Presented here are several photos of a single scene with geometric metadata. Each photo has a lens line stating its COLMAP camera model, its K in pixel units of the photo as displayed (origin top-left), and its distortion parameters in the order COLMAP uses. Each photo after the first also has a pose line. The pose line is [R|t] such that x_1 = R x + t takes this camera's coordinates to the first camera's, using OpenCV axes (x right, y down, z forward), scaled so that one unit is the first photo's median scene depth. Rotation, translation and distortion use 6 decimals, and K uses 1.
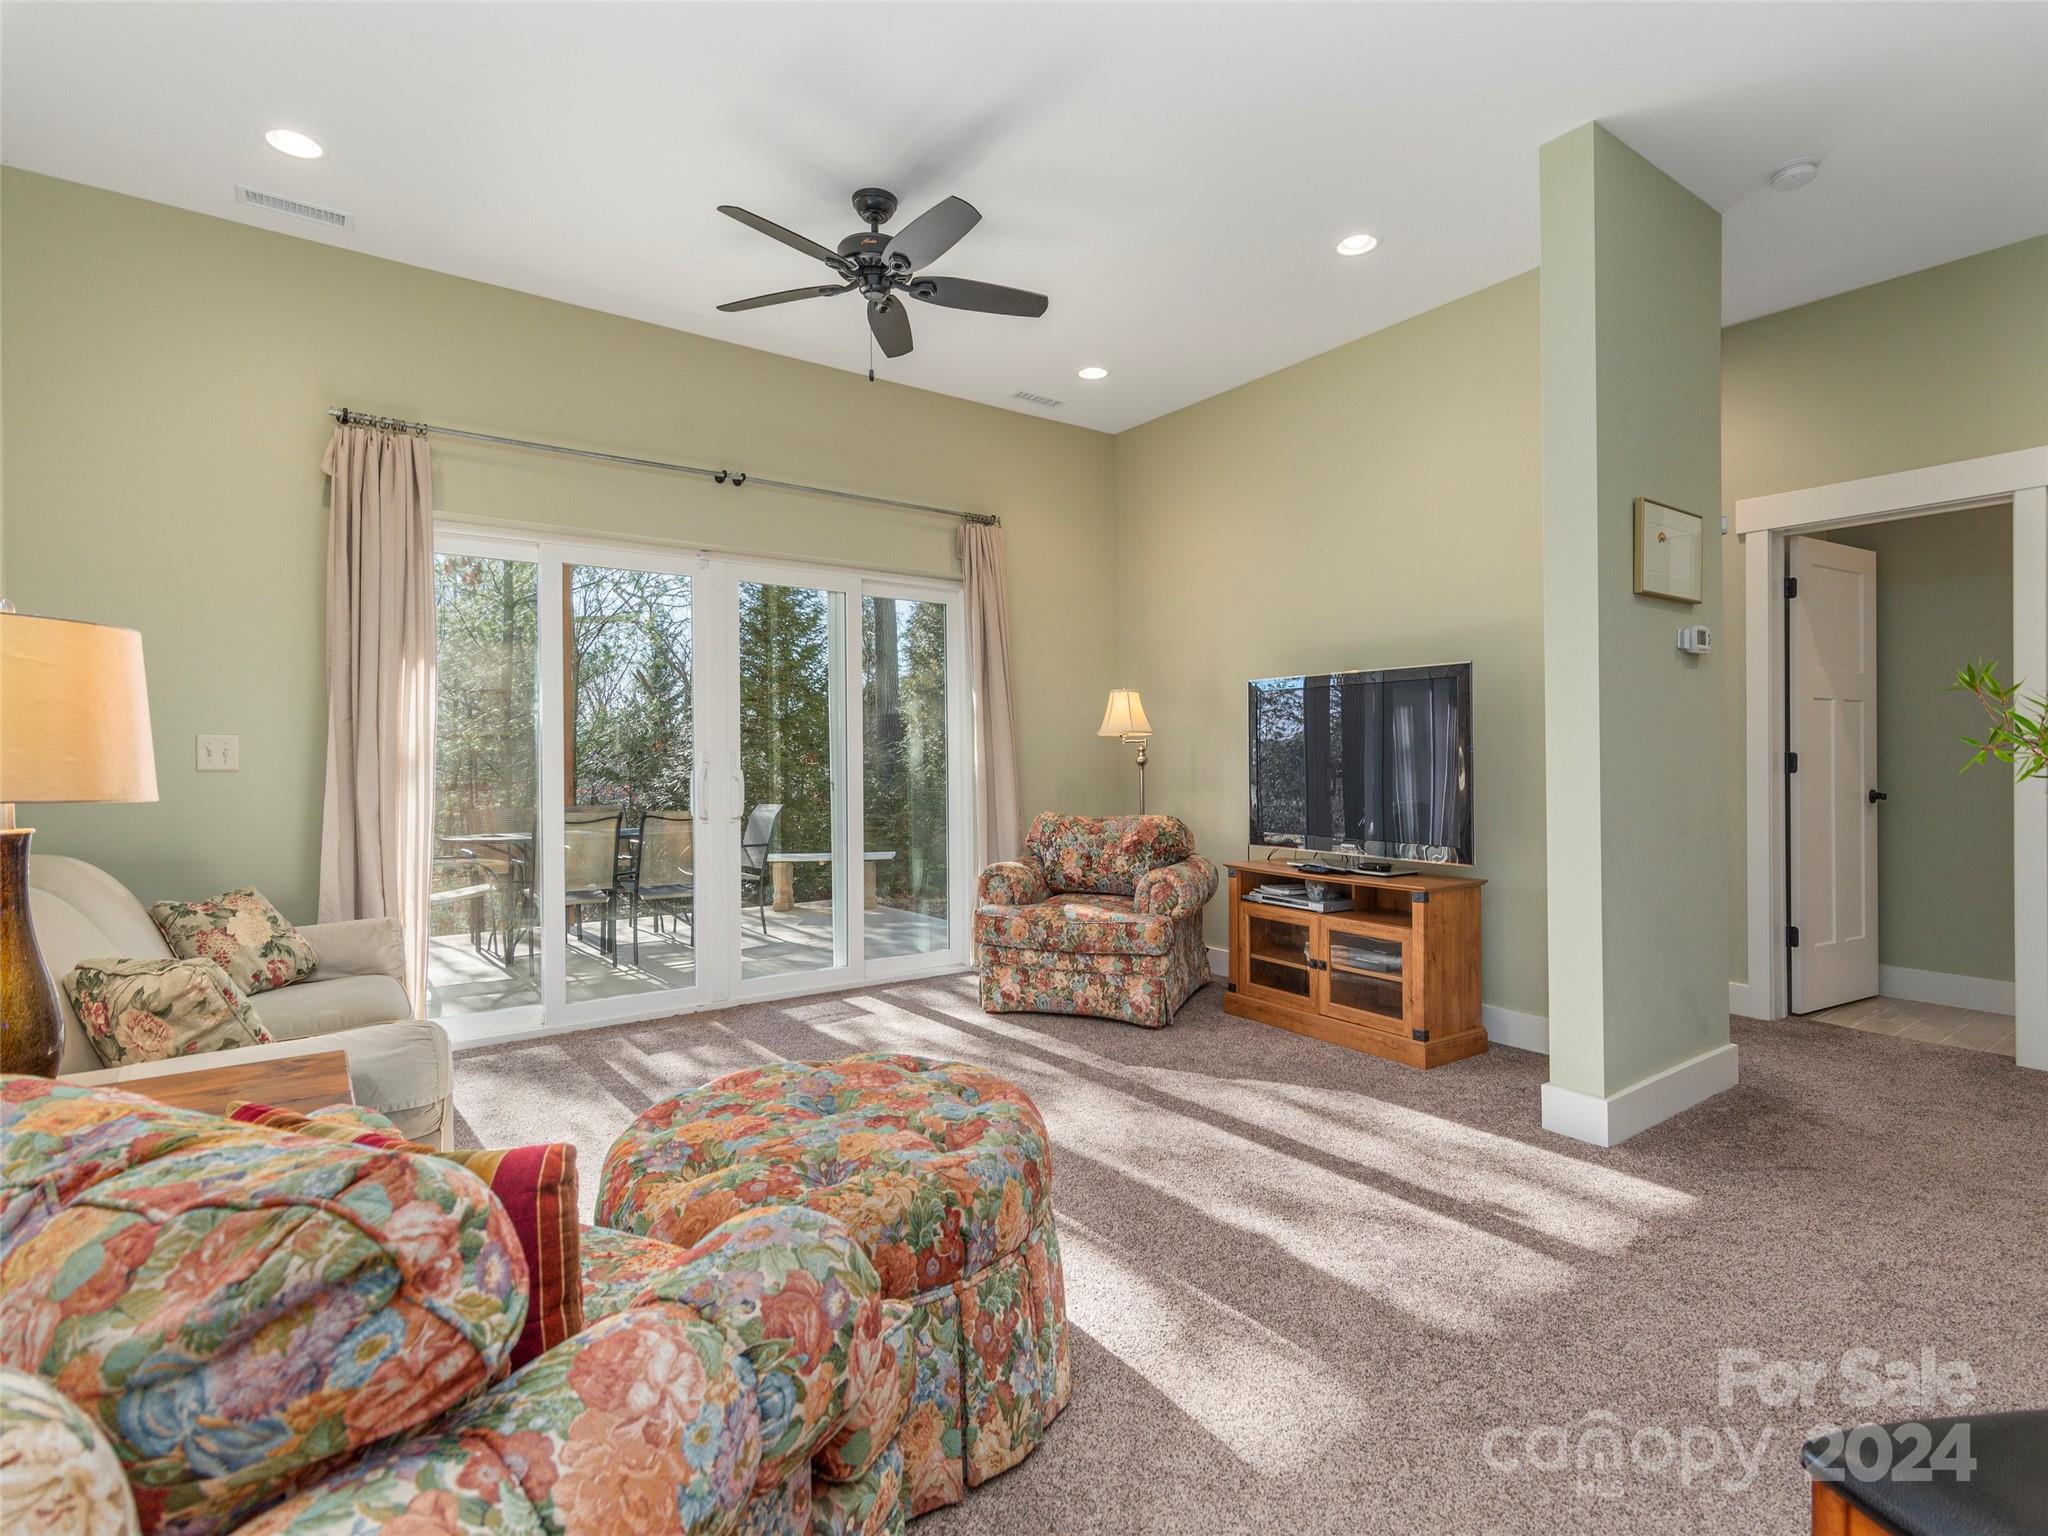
lens RADIAL K [[987.2, 0, 1012.3], [0, 987.2, 767.3], [0, 0, 1]] dist [0.019326, -0.000646]
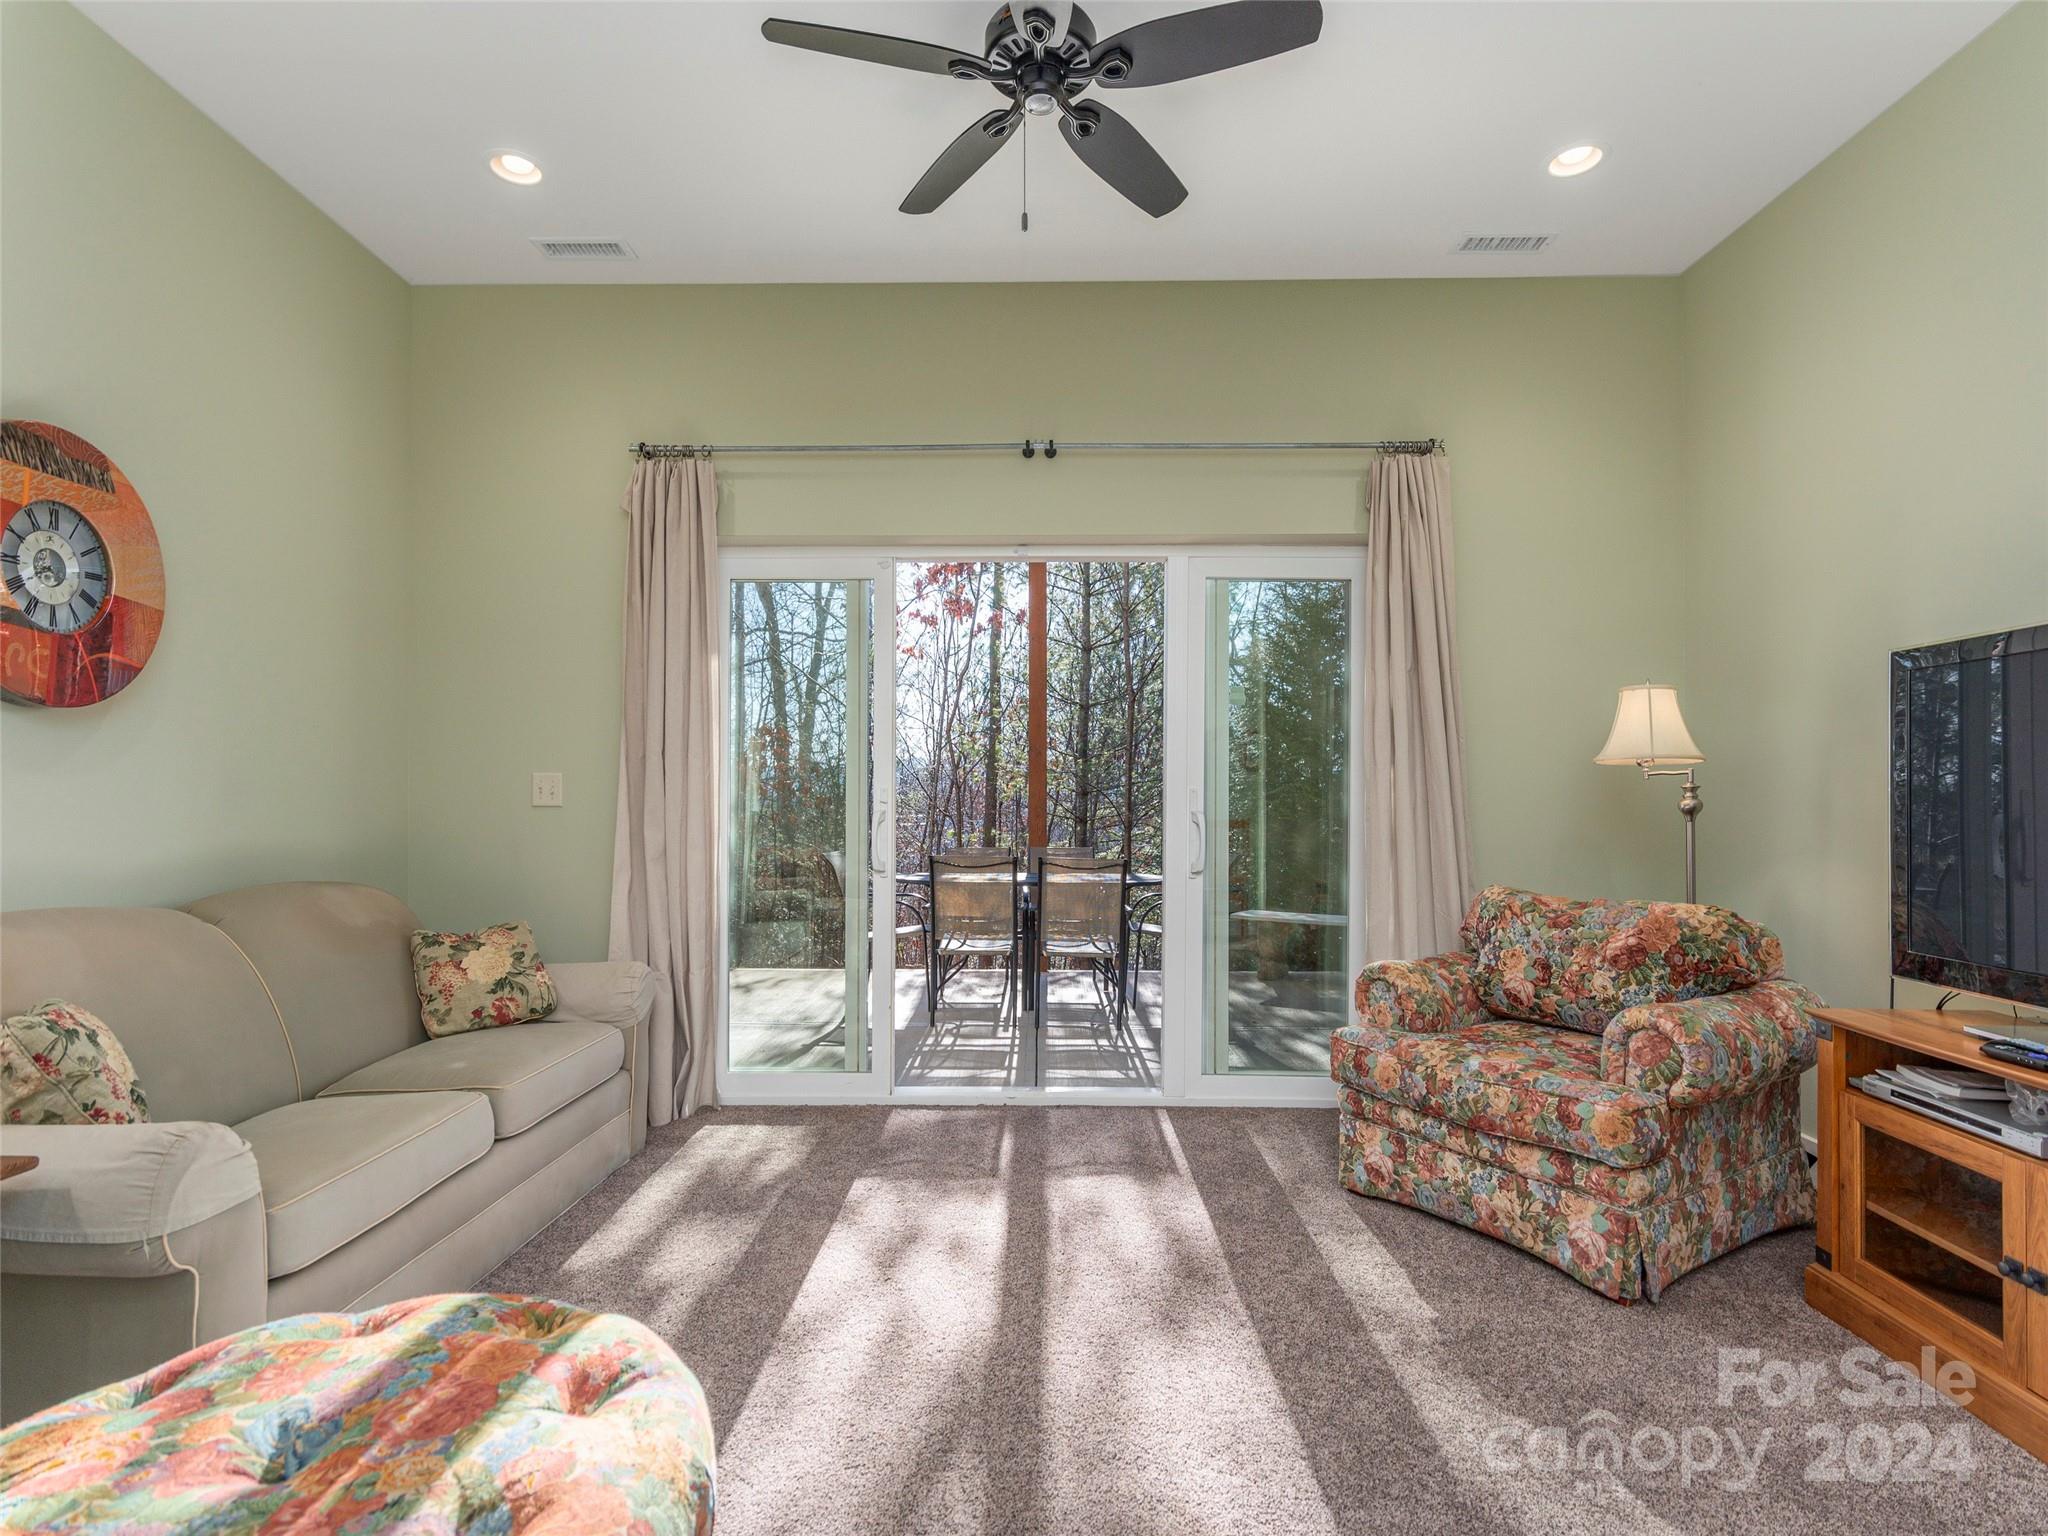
lens RADIAL K [[987.2, 0, 1087.5], [0, 987.2, 804.5], [0, 0, 1]] dist [0.019326, -0.000646]
pose [[0.812114, 0.009606, -0.583420, 0.220069], [-0.011866, 0.999930, -0.000053, -0.004380], [0.583379, 0.006966, 0.812170, 0.375951]]
